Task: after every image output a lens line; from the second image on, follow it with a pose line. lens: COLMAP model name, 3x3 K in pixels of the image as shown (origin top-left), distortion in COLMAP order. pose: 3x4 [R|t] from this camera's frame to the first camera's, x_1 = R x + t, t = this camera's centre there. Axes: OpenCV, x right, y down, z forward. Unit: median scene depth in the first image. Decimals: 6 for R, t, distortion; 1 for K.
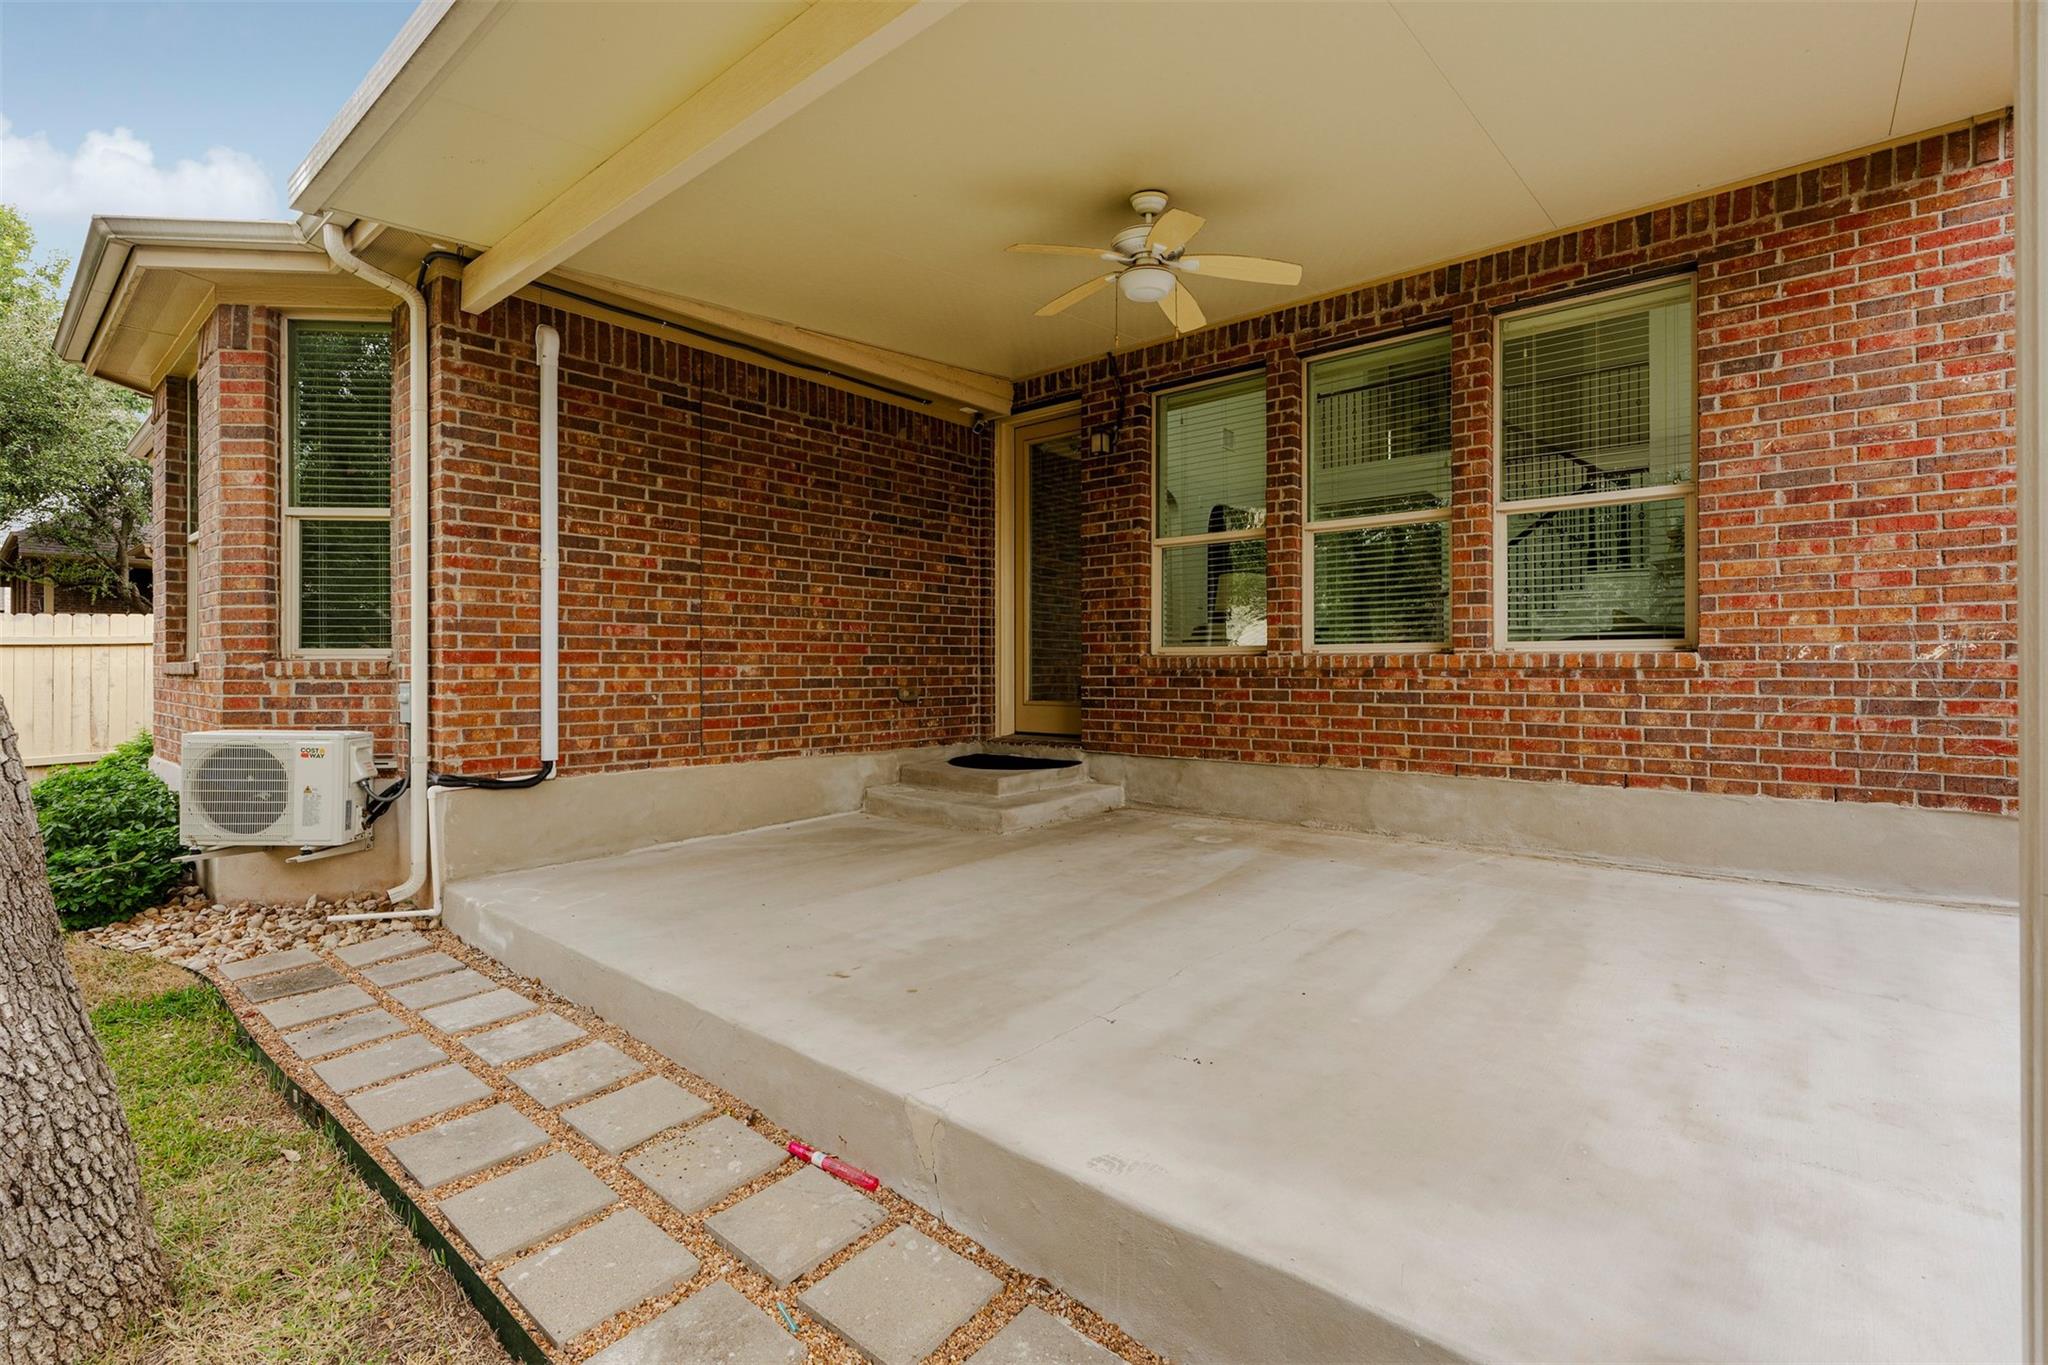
lens RADIAL K [[923.7, 0, 1022.8], [0, 923.7, 665.7], [0, 0, 1]] dist [-0.004317, 0.002400]
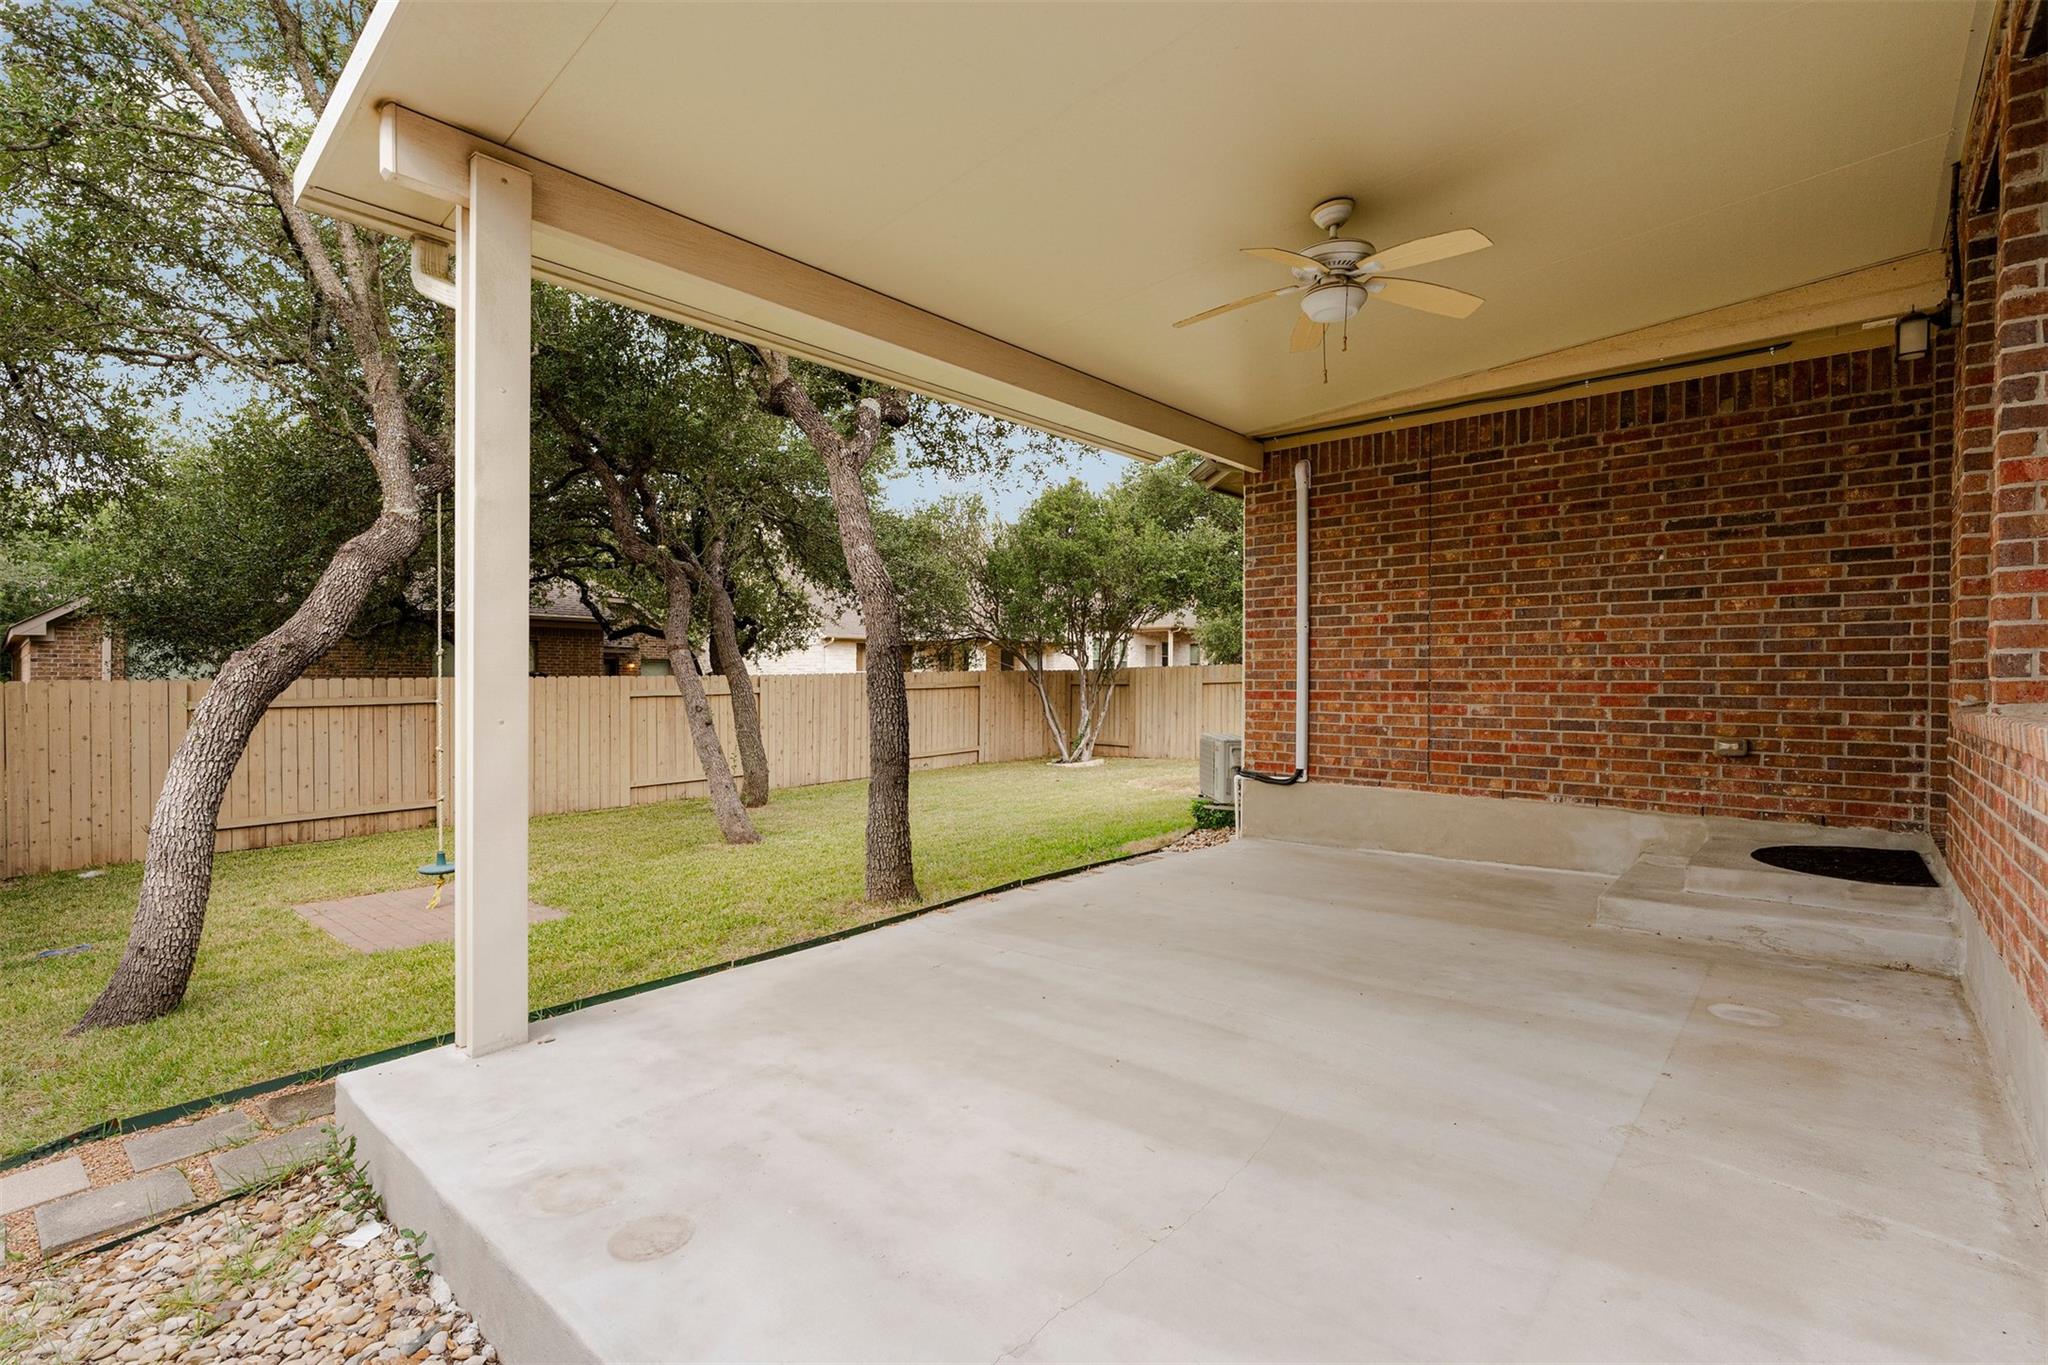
lens RADIAL K [[923.7, 0, 1031.3], [0, 923.7, 689.0], [0, 0, 1]] dist [-0.004317, 0.002400]
pose [[-0.014853, 0.009975, -0.999840, 0.805420], [-0.002373, 0.999947, 0.010012, -0.029022], [0.999887, 0.002522, -0.014828, 0.541384]]
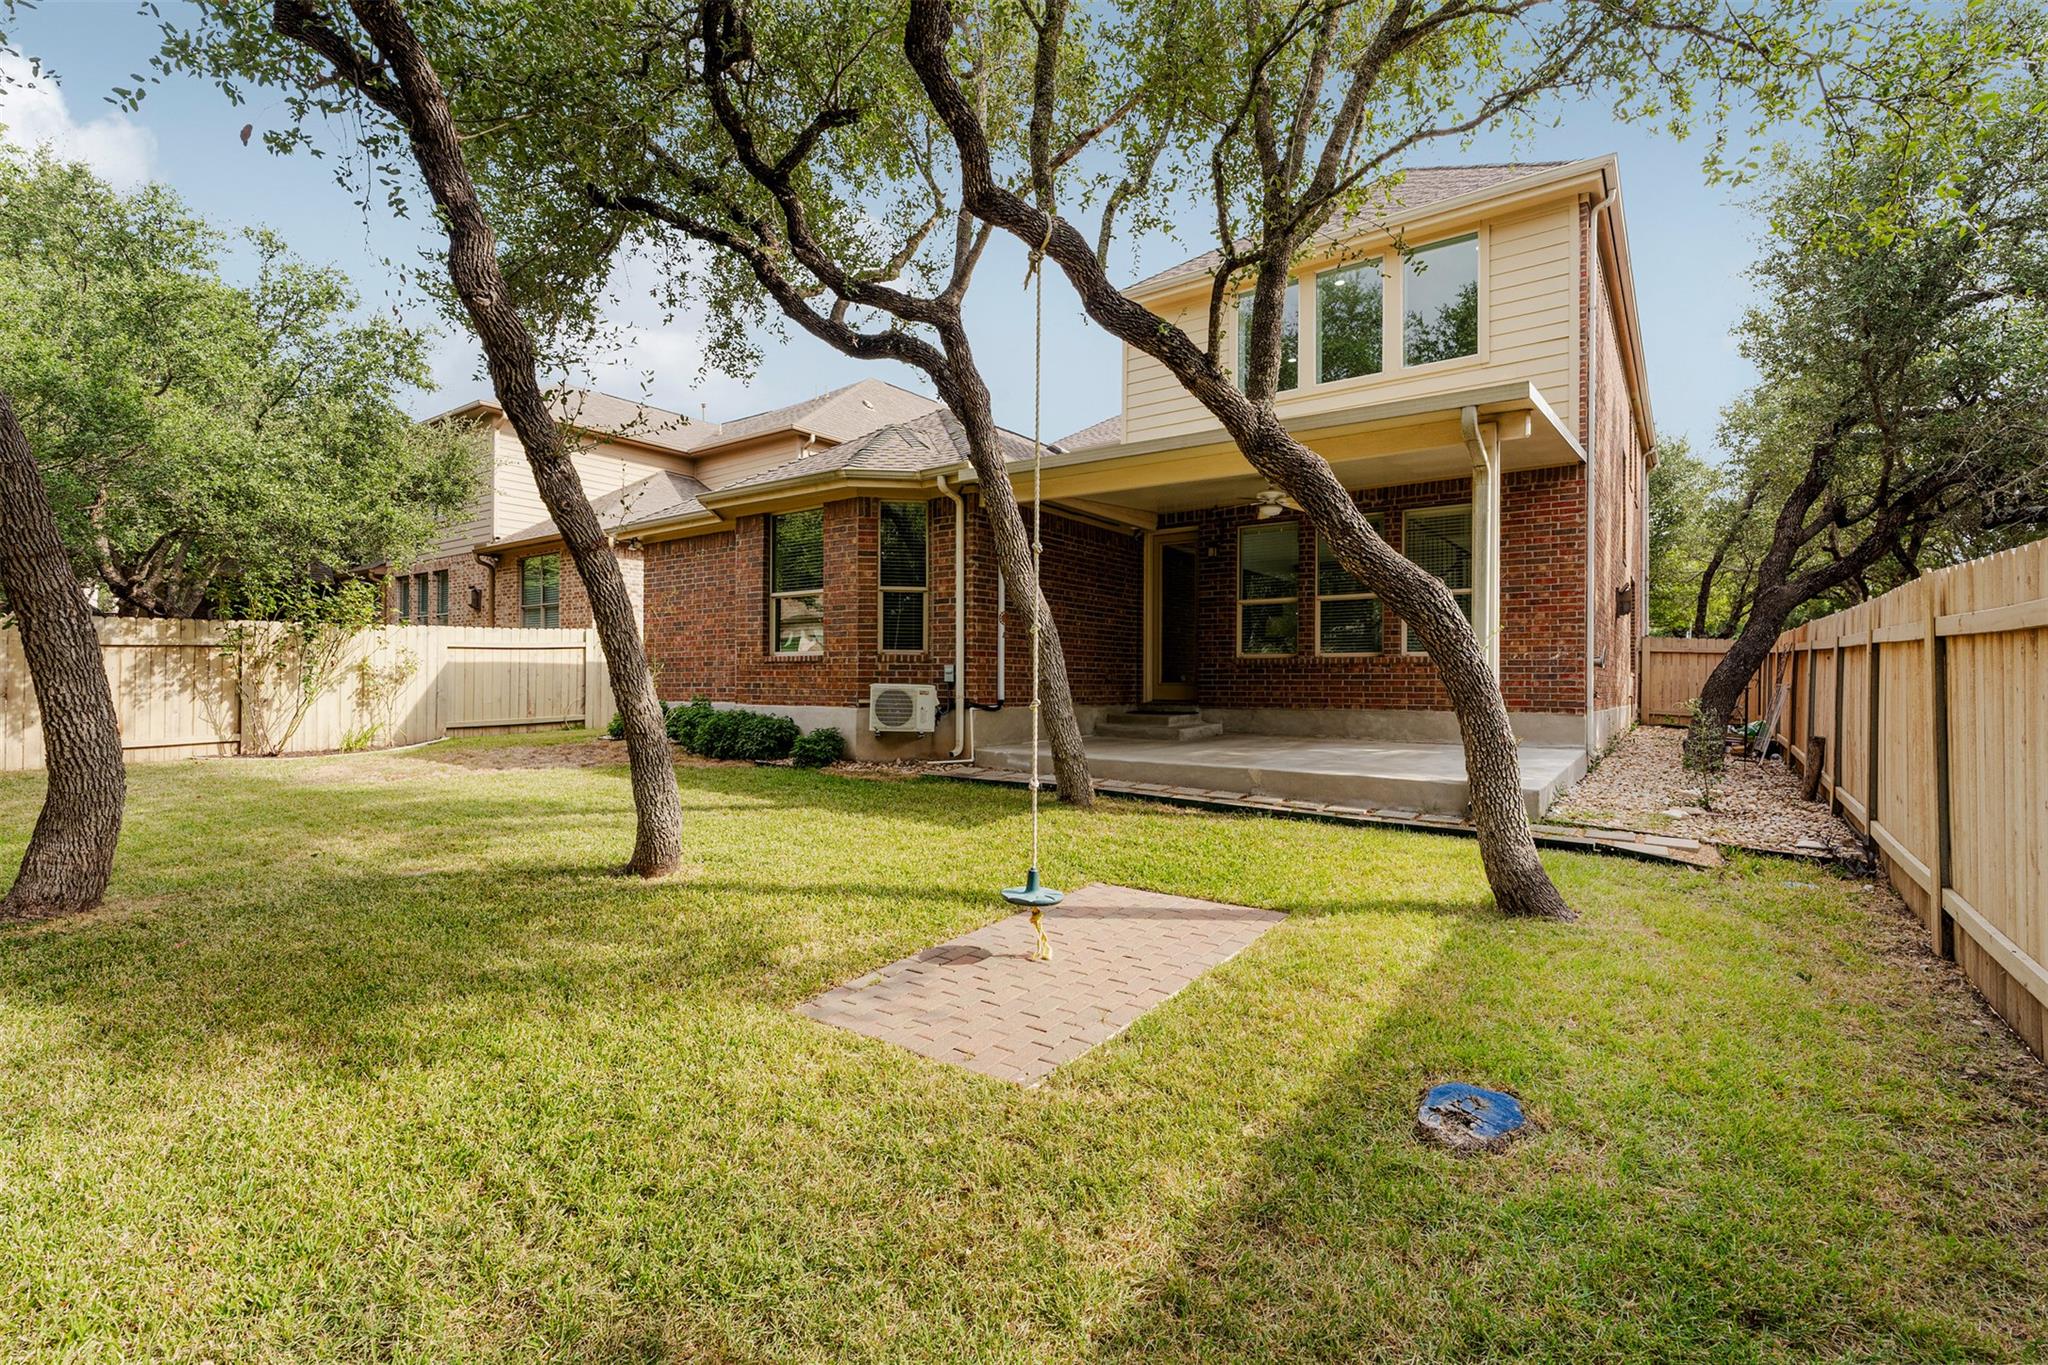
lens RADIAL K [[923.7, 0, 1019.8], [0, 923.7, 677.8], [0, 0, 1]] dist [-0.004317, 0.002400]
pose [[0.997353, 0.007515, 0.072318, -0.564066], [-0.007302, 0.999968, -0.003214, 0.049837], [-0.072339, 0.002677, 0.997376, -1.145192]]
